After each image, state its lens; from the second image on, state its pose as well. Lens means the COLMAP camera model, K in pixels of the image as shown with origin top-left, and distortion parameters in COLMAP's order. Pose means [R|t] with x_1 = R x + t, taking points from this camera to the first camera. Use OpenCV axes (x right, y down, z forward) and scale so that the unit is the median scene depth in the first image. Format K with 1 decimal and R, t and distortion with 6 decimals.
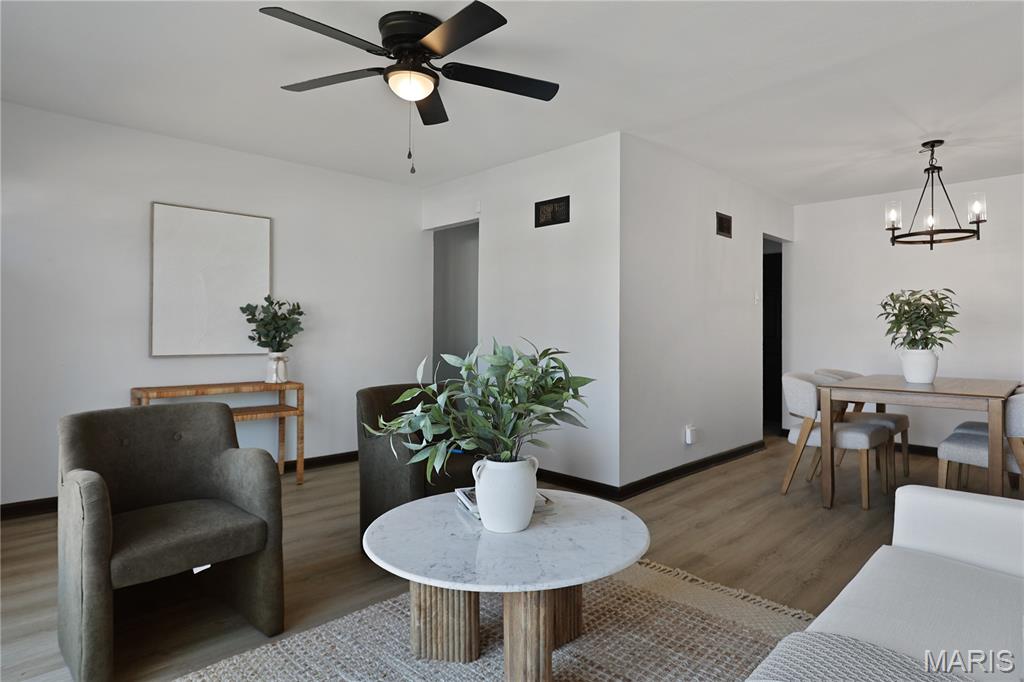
lens RADIAL K [[596.9, 0, 516.5], [0, 596.9, 331.6], [0, 0, 1]] dist [-0.012918, 0.000268]
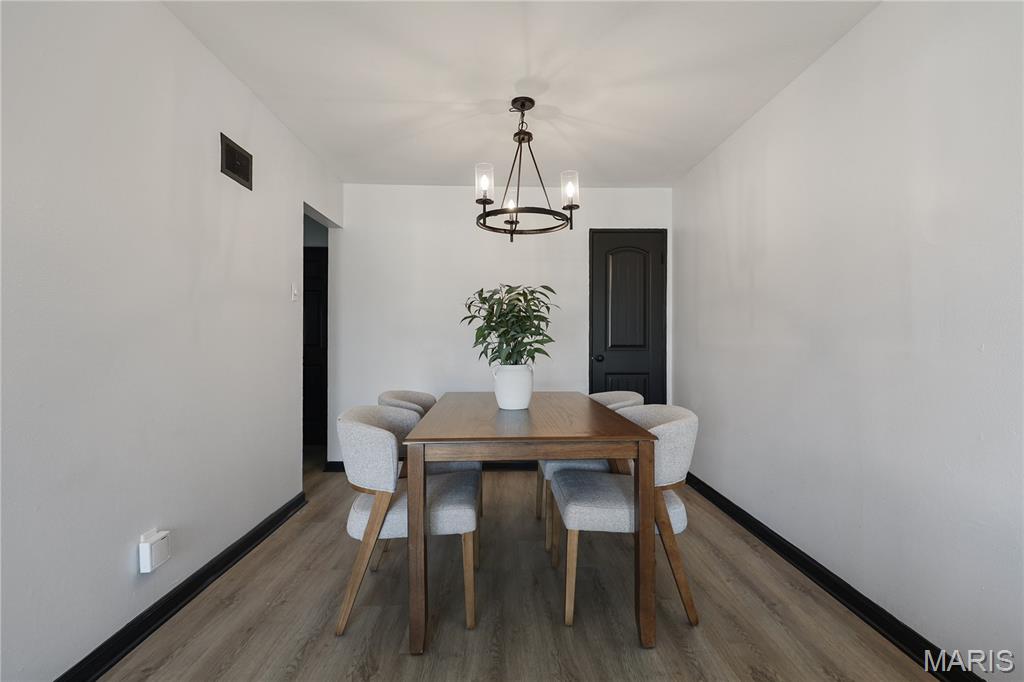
lens RADIAL K [[465.1, 0, 516.4], [0, 465.1, 334.8], [0, 0, 1]] dist [0.010300, -0.001459]
pose [[0.682205, 0.003506, 0.731152, 0.240137], [0.000296, 0.999987, -0.005071, -0.004701], [-0.731160, 0.003676, 0.682196, 0.578158]]
